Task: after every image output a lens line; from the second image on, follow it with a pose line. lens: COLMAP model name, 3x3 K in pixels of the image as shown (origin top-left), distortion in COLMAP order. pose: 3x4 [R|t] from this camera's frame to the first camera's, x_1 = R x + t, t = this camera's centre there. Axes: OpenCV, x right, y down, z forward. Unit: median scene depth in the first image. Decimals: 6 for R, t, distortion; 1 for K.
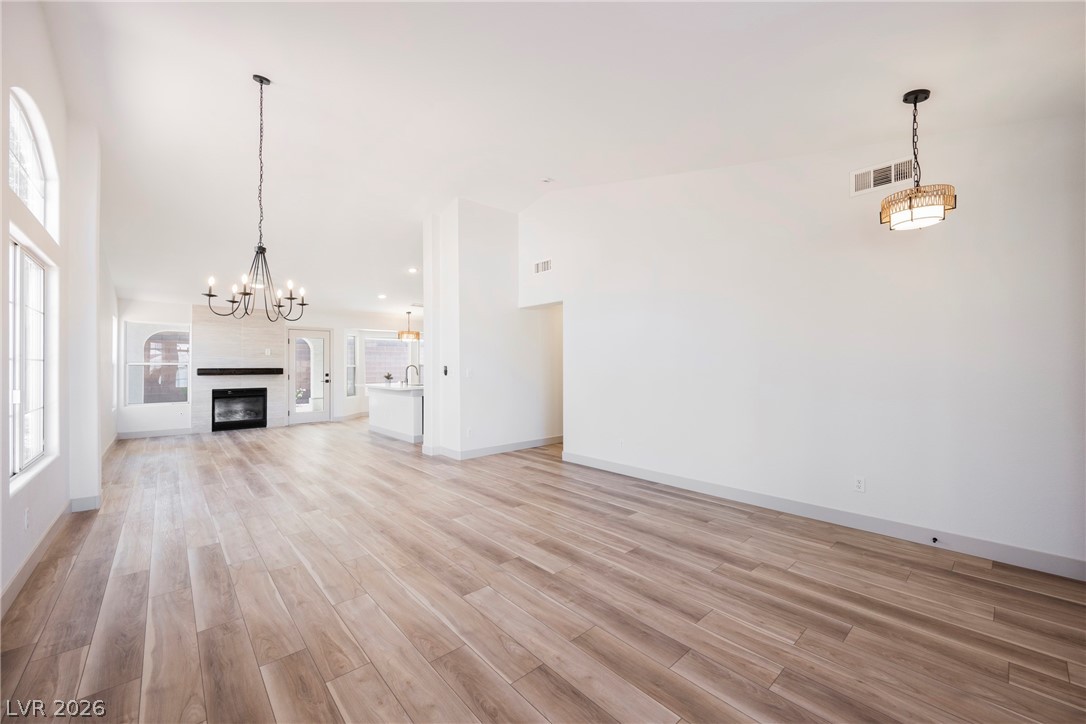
lens RADIAL K [[421.0, 0, 541.8], [0, 421.0, 362.7], [0, 0, 1]] dist [0.000945, -0.000171]
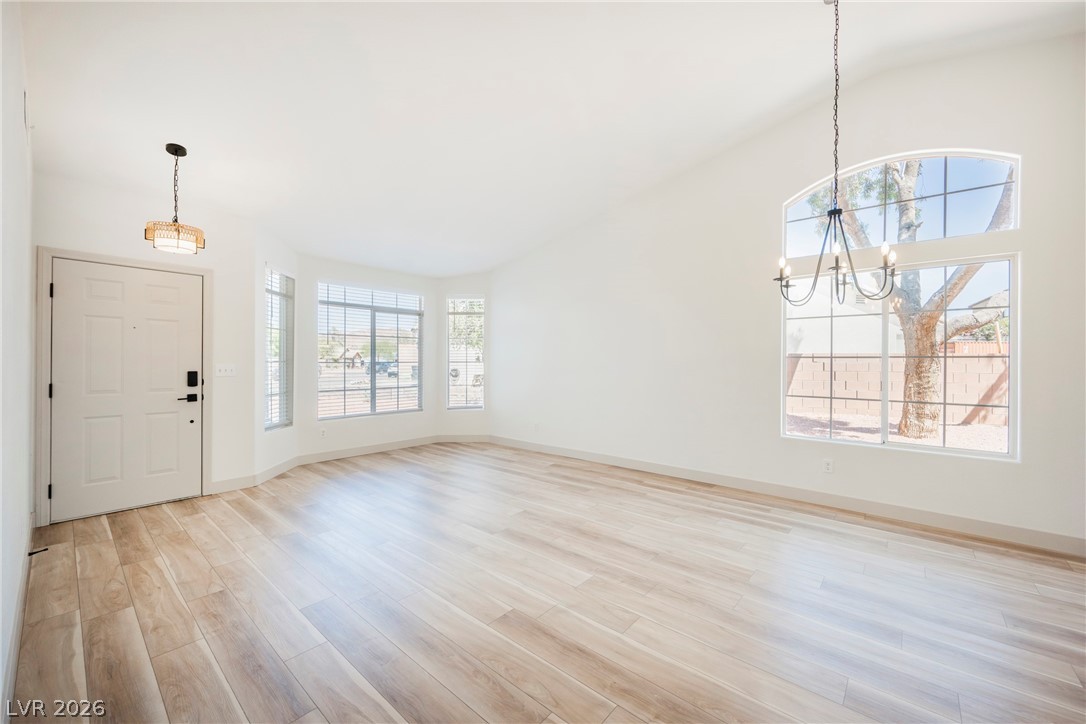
lens RADIAL K [[421.0, 0, 543.3], [0, 421.0, 361.7], [0, 0, 1]] dist [0.000945, -0.000171]
pose [[-0.991932, 0.000844, -0.126770, -0.051626], [0.001452, 0.999988, -0.004704, 0.014382], [0.126764, -0.004850, -0.991921, 2.265512]]
